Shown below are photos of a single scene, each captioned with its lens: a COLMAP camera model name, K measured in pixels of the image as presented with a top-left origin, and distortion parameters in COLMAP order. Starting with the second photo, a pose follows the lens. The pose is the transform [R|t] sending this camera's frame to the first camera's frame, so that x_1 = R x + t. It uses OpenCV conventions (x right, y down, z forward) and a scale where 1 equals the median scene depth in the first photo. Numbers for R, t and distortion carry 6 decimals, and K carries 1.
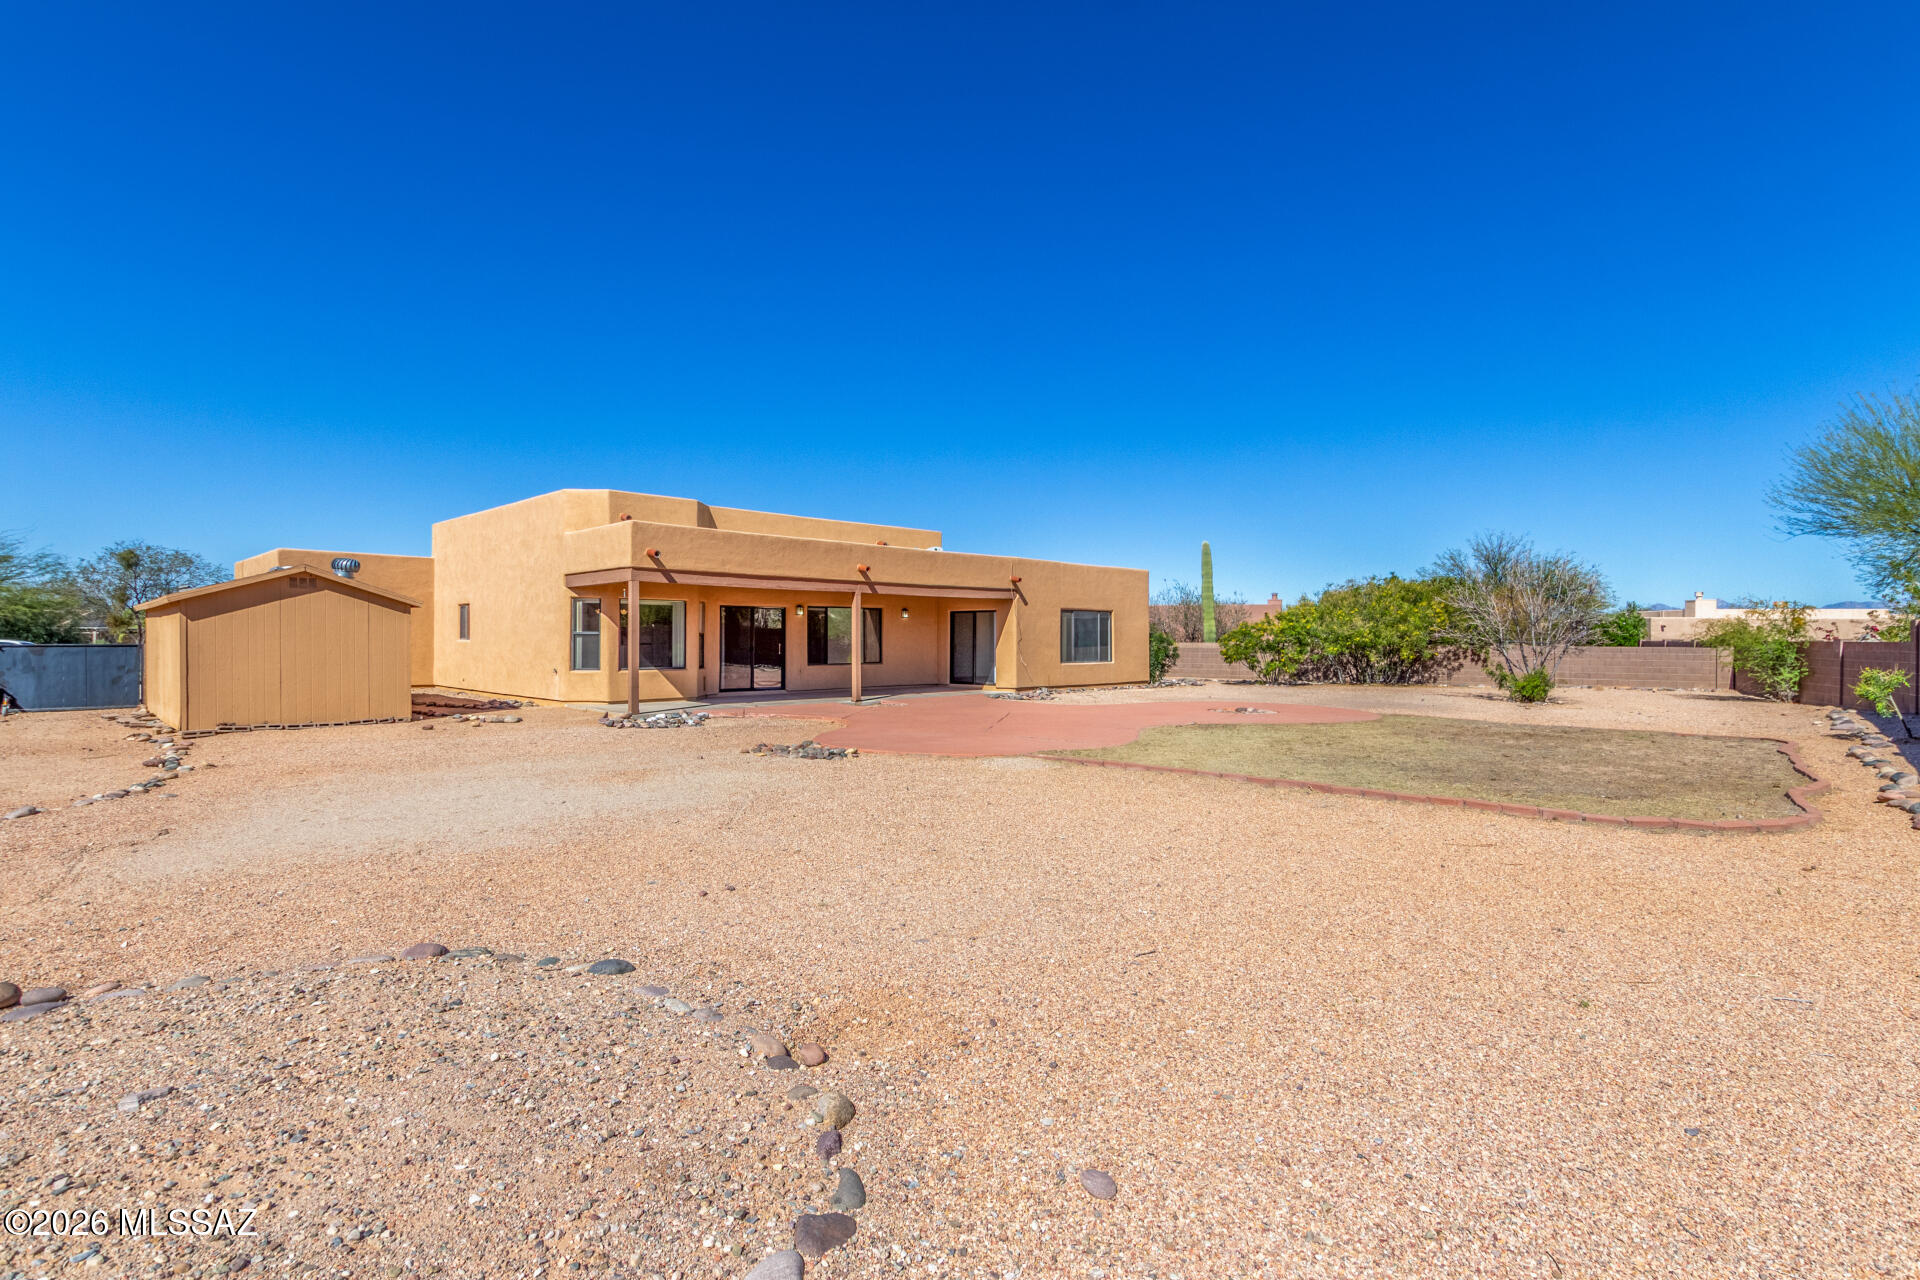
lens RADIAL K [[928.9, 0, 983.6], [0, 928.9, 634.6], [0, 0, 1]] dist [0.015339, -0.001317]
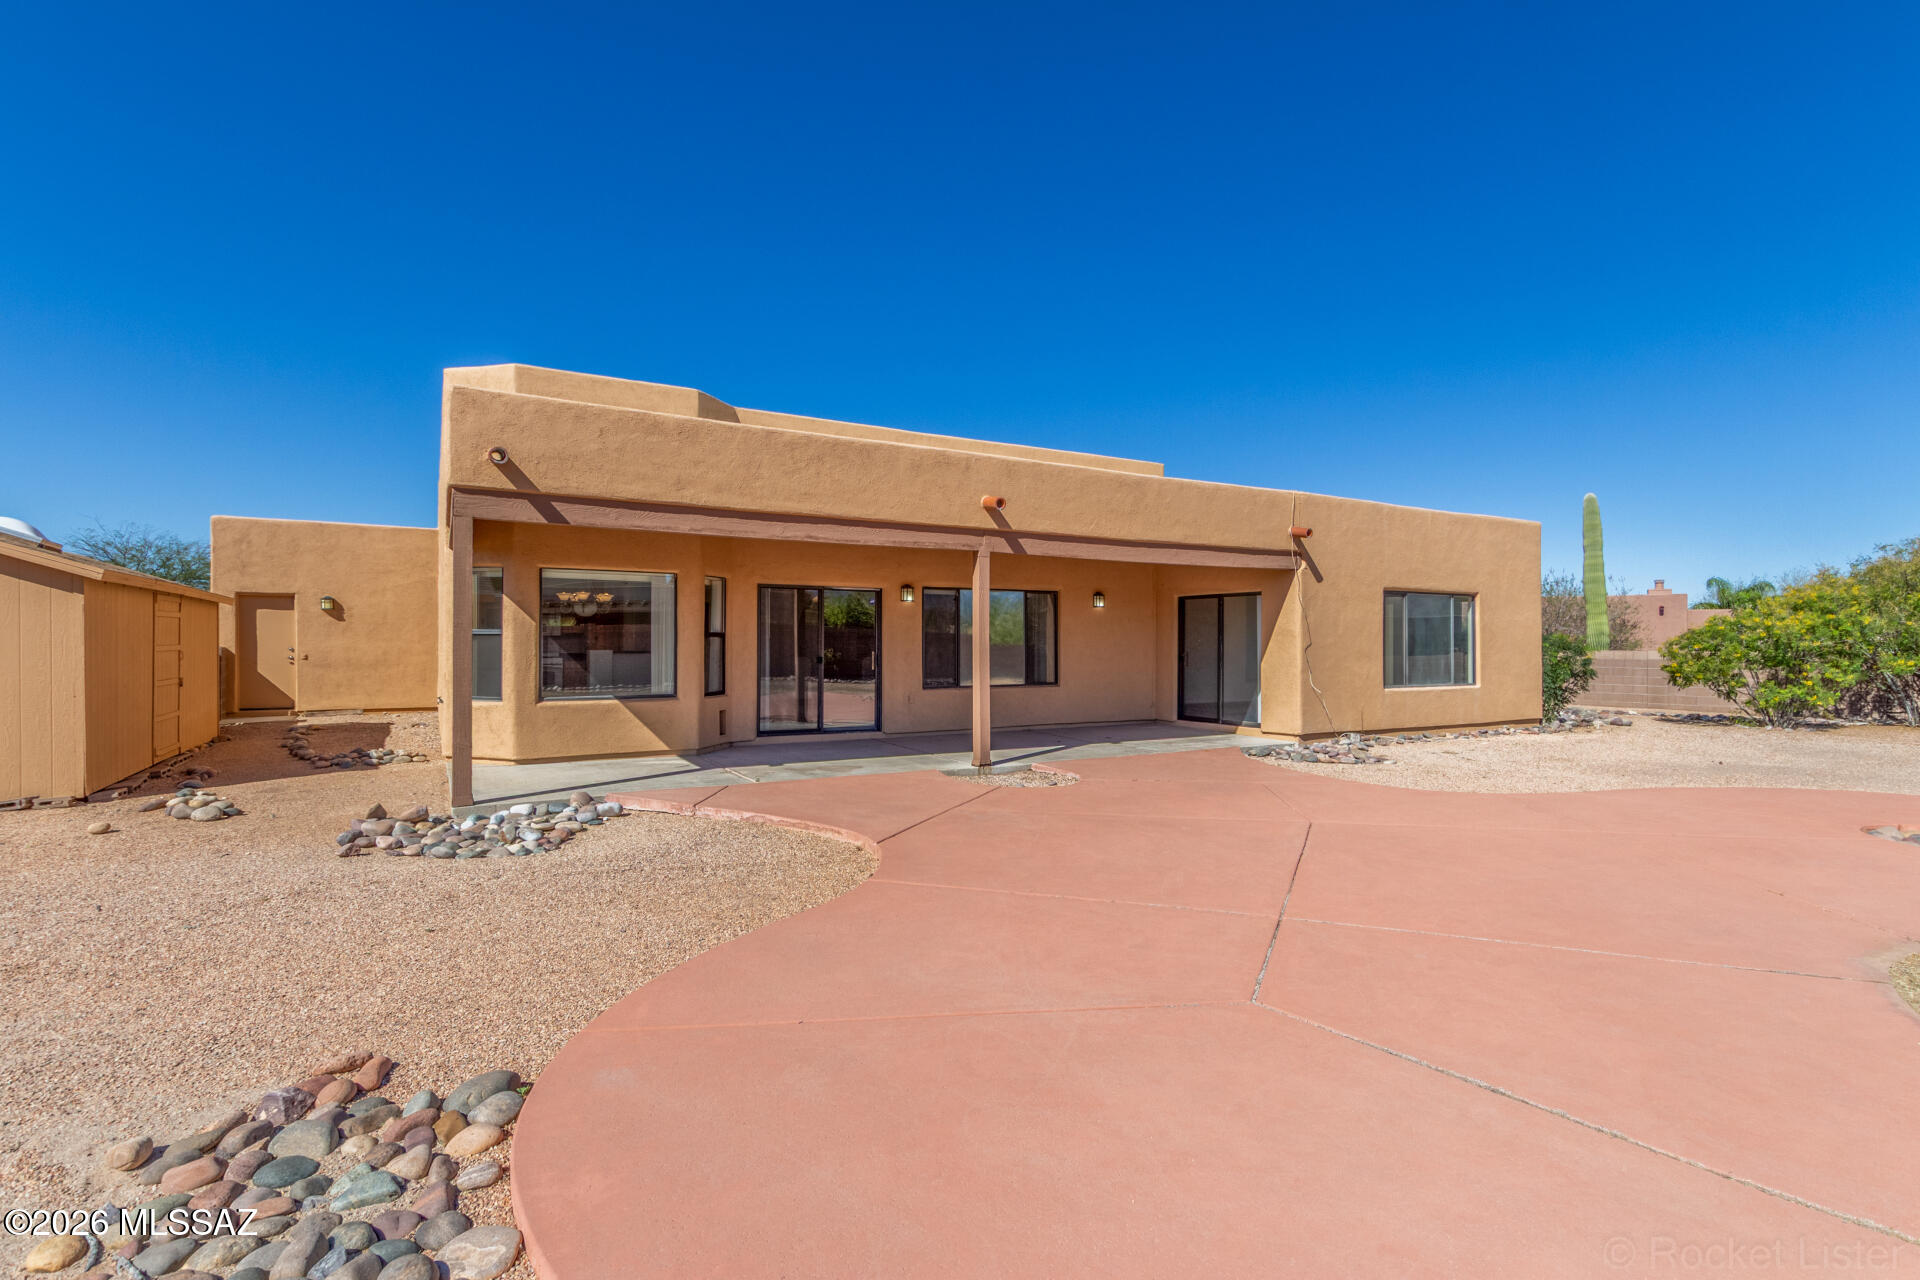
lens RADIAL K [[928.9, 0, 983.6], [0, 928.9, 634.6], [0, 0, 1]] dist [0.015339, -0.001317]
pose [[0.967697, -0.001582, -0.252110, -0.006850], [0.000463, 0.999990, -0.004497, 0.001747], [0.252114, 0.004236, 0.967688, 0.430304]]
